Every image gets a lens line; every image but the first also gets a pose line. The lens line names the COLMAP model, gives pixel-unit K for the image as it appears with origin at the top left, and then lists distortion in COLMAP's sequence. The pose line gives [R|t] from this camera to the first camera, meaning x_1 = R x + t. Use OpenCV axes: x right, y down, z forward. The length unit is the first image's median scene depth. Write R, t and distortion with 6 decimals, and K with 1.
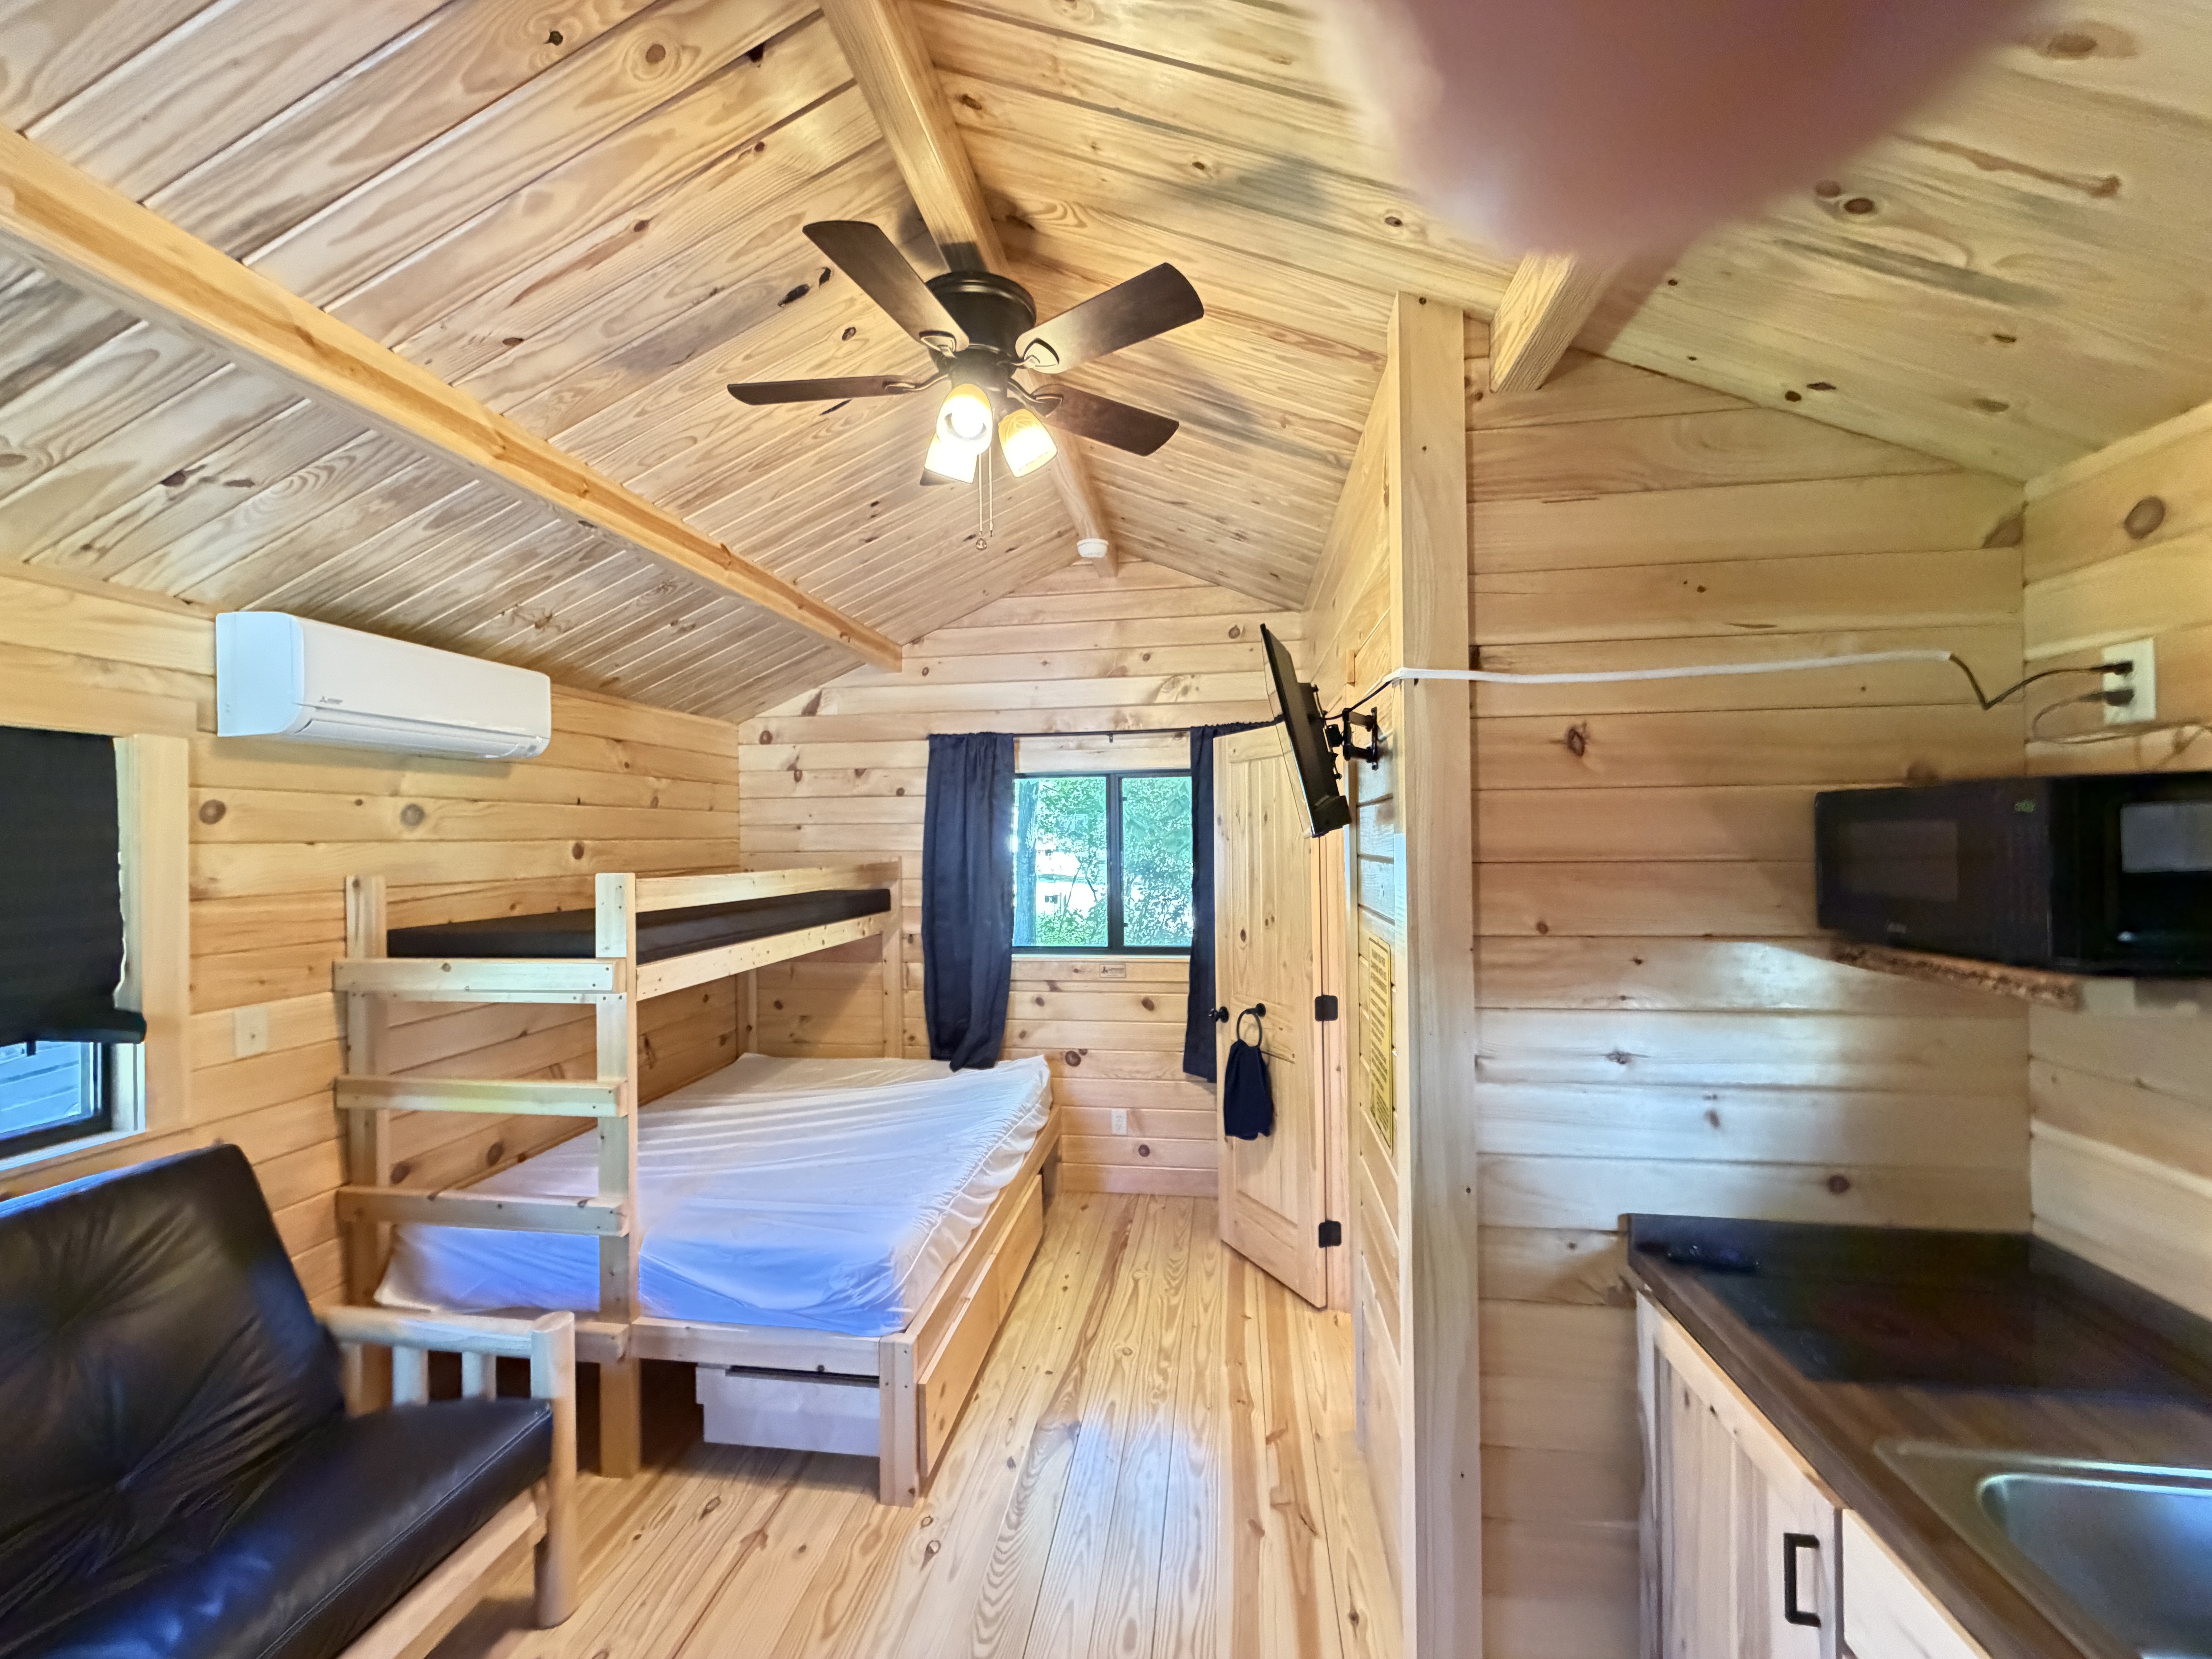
lens RADIAL K [[880.2, 0, 1106.0], [0, 880.2, 829.5], [0, 0, 1]] dist [0.009593, 0.000064]
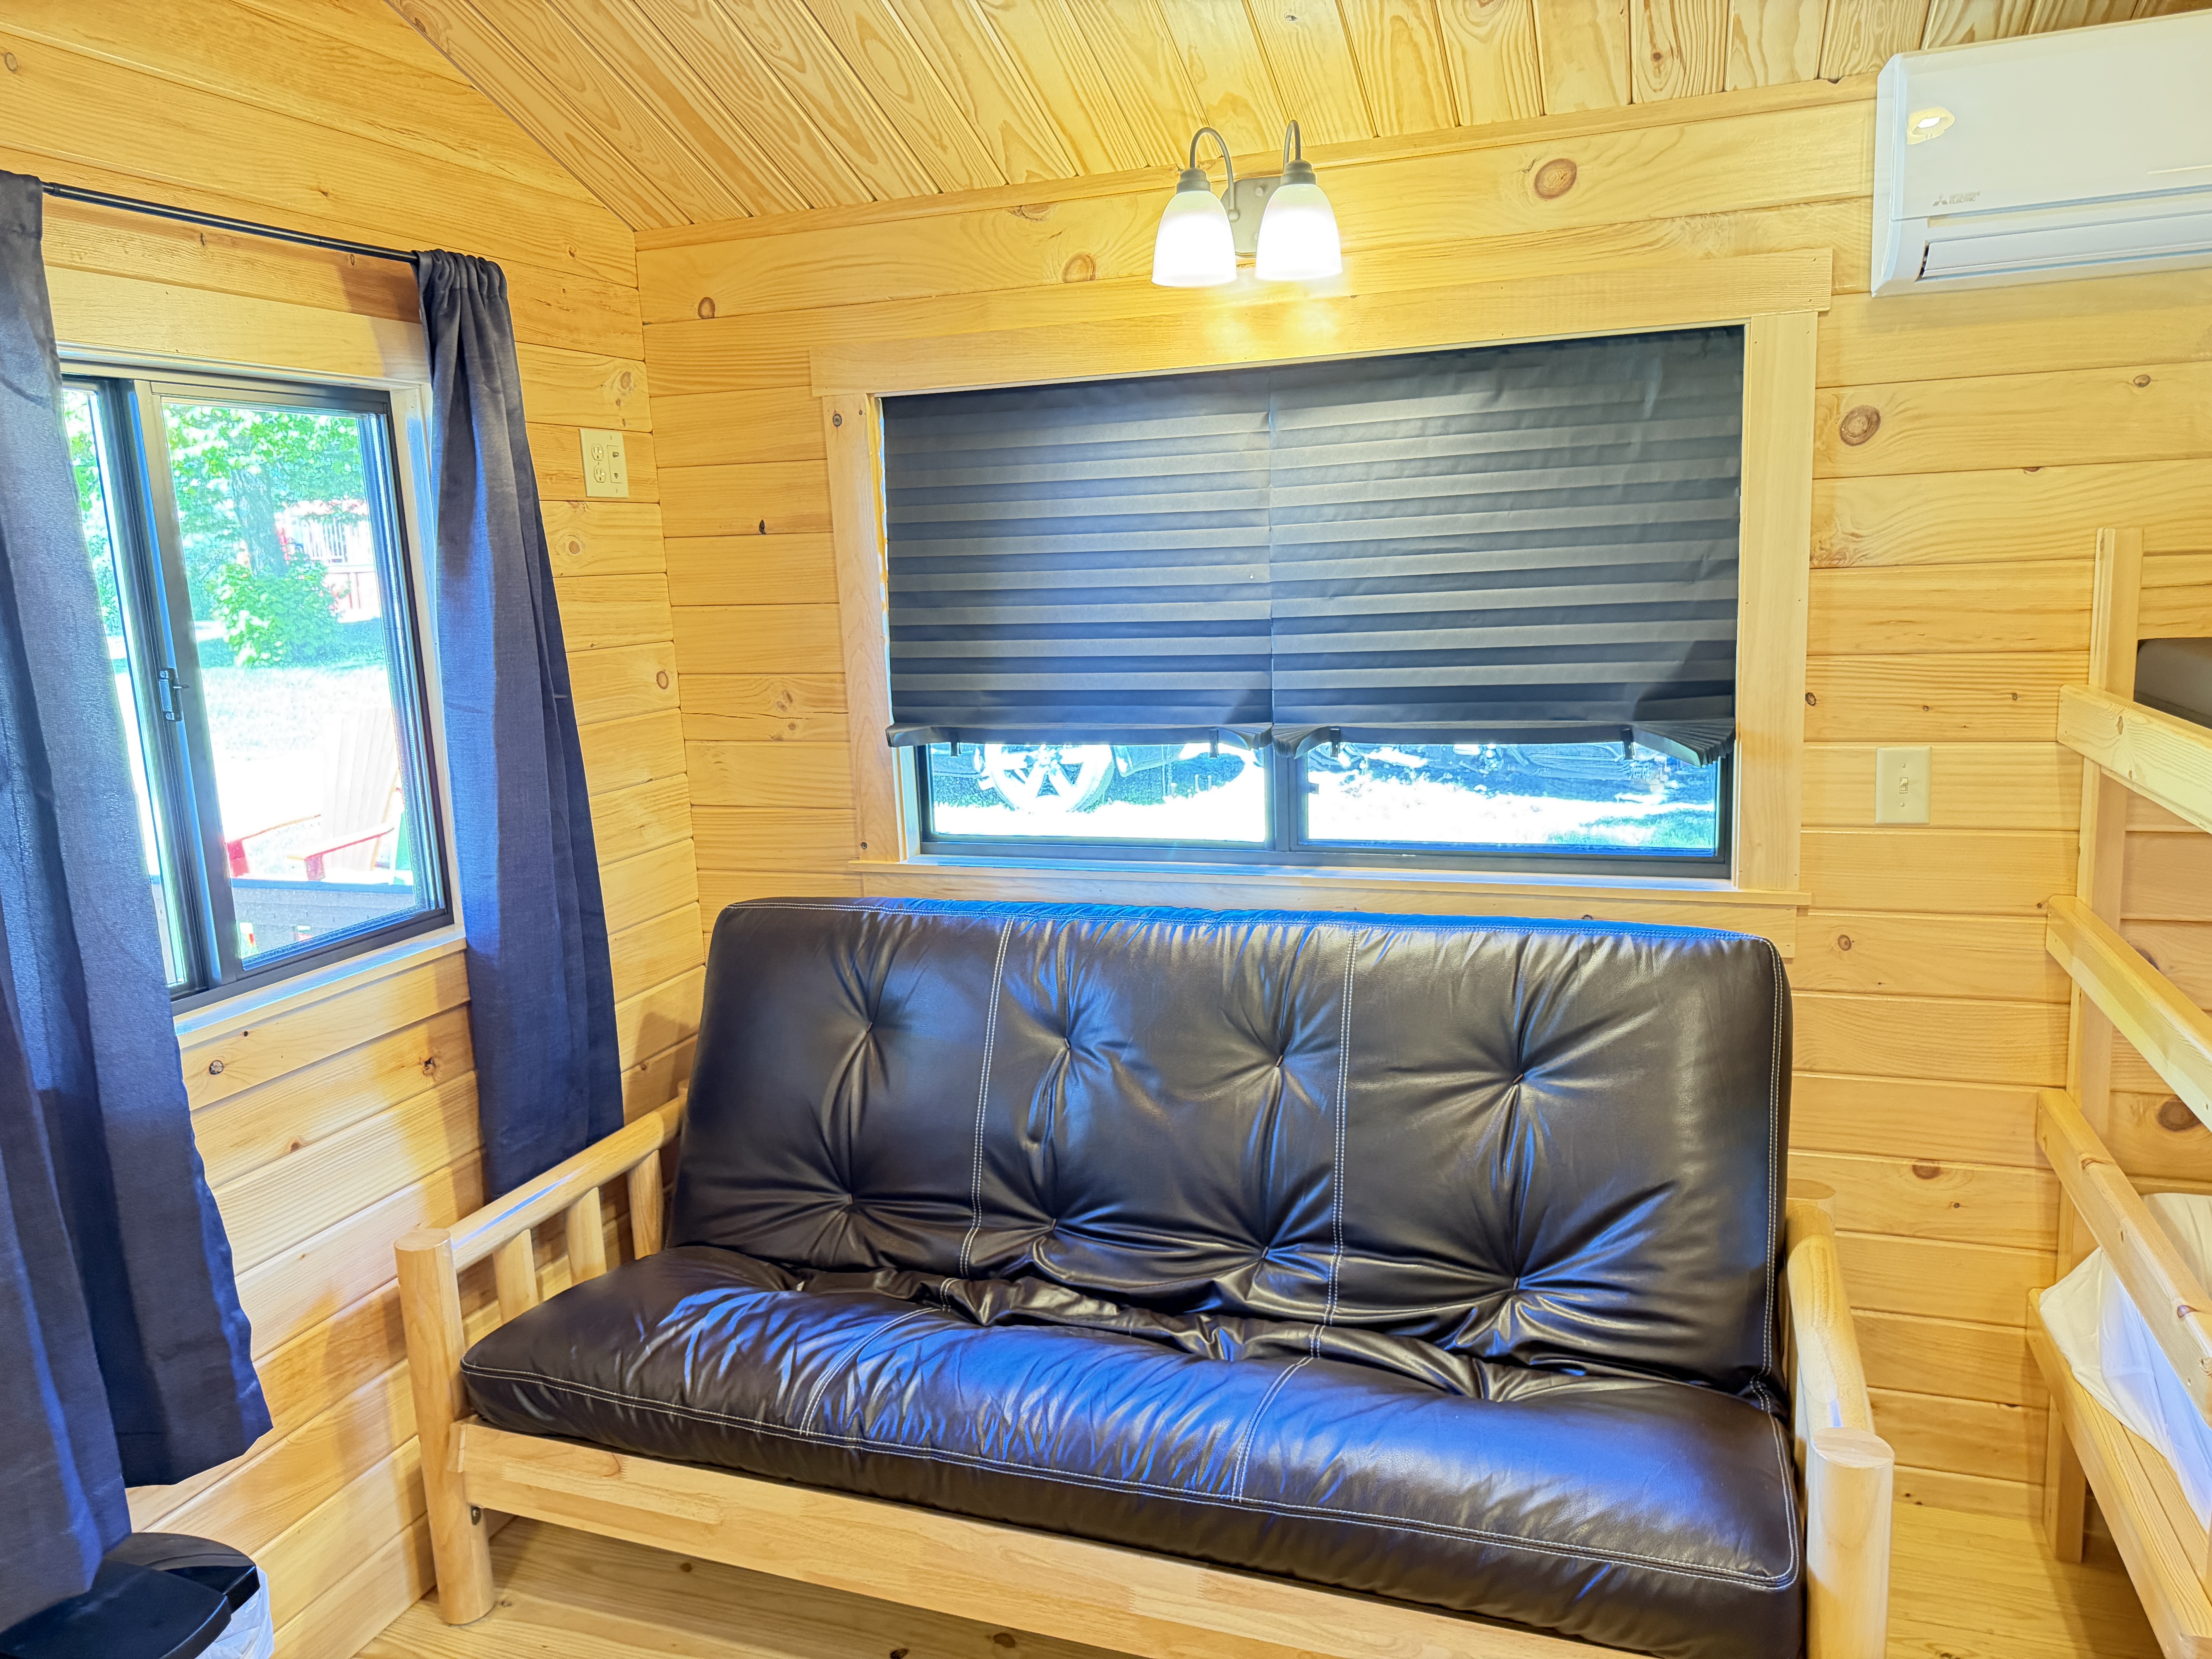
lens RADIAL K [[1582.7, 0, 1106.0], [0, 1582.7, 829.5], [0, 0, 1]] dist [0.058730, -0.072429]
pose [[-0.186848, 0.192395, -0.963365, 0.119646], [0.056112, 0.981124, 0.185059, 0.011150], [0.980785, -0.019479, -0.194117, 0.364976]]
